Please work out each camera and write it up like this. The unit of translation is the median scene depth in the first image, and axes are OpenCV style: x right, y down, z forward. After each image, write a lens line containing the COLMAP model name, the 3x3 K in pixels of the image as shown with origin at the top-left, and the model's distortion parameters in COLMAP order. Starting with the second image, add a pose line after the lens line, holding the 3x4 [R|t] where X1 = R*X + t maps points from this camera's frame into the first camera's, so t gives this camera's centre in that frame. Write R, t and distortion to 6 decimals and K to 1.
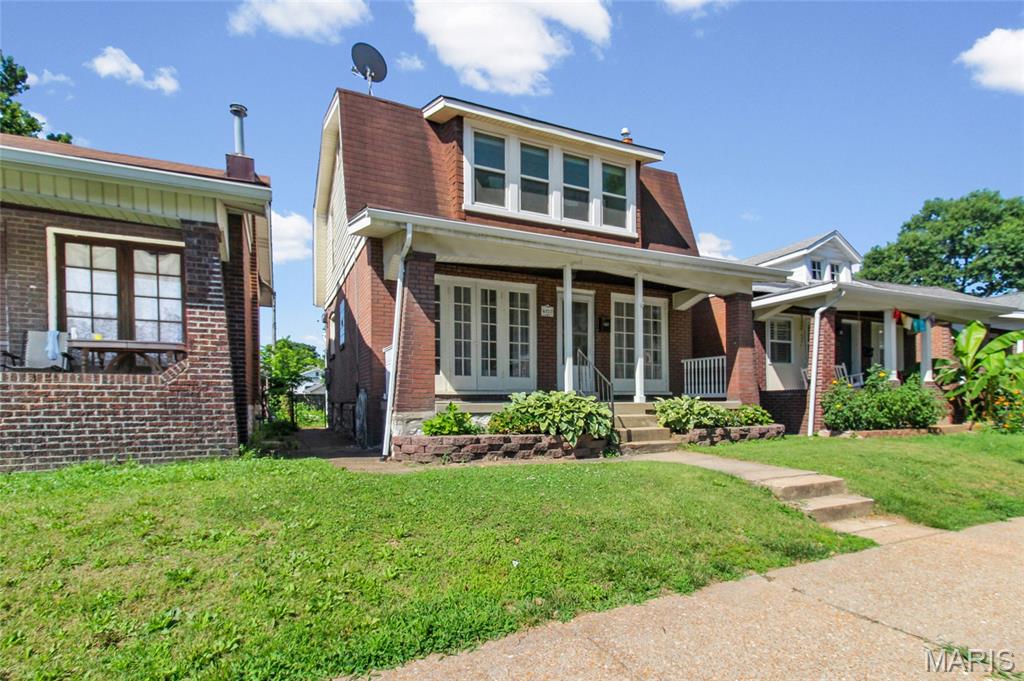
lens RADIAL K [[489.4, 0, 522.6], [0, 489.4, 388.8], [0, 0, 1]] dist [0.023320, -0.003670]
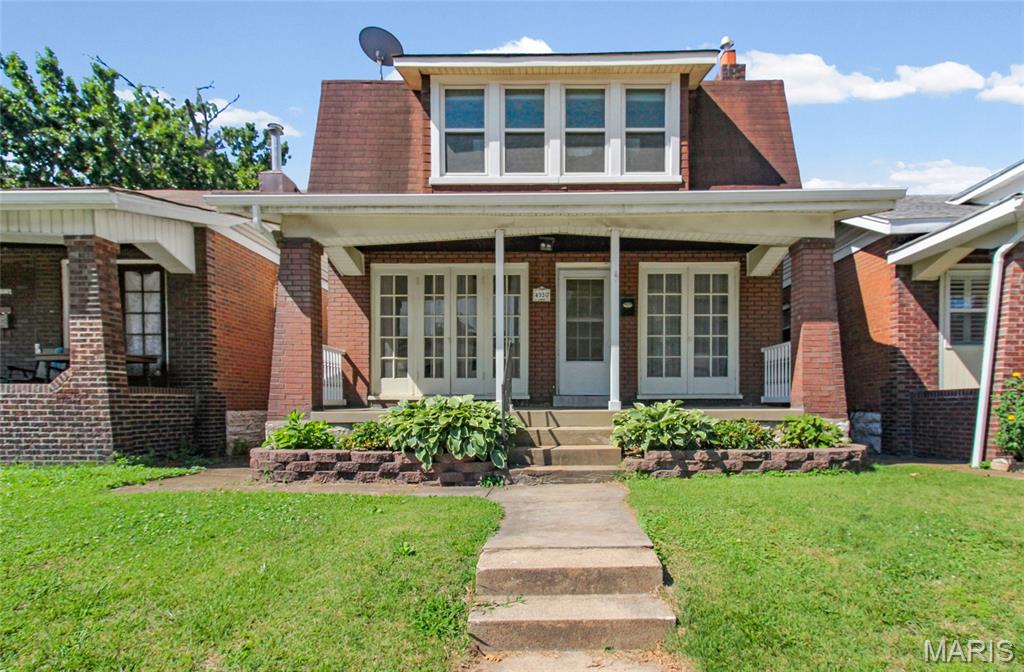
lens RADIAL K [[506.1, 0, 545.7], [0, 506.1, 402.5], [0, 0, 1]] dist [0.019235, -0.003029]
pose [[0.906600, -0.001092, -0.421990, 0.502923], [0.010281, 0.999757, 0.019499, 0.001224], [0.421866, -0.022017, 0.906391, 0.312523]]
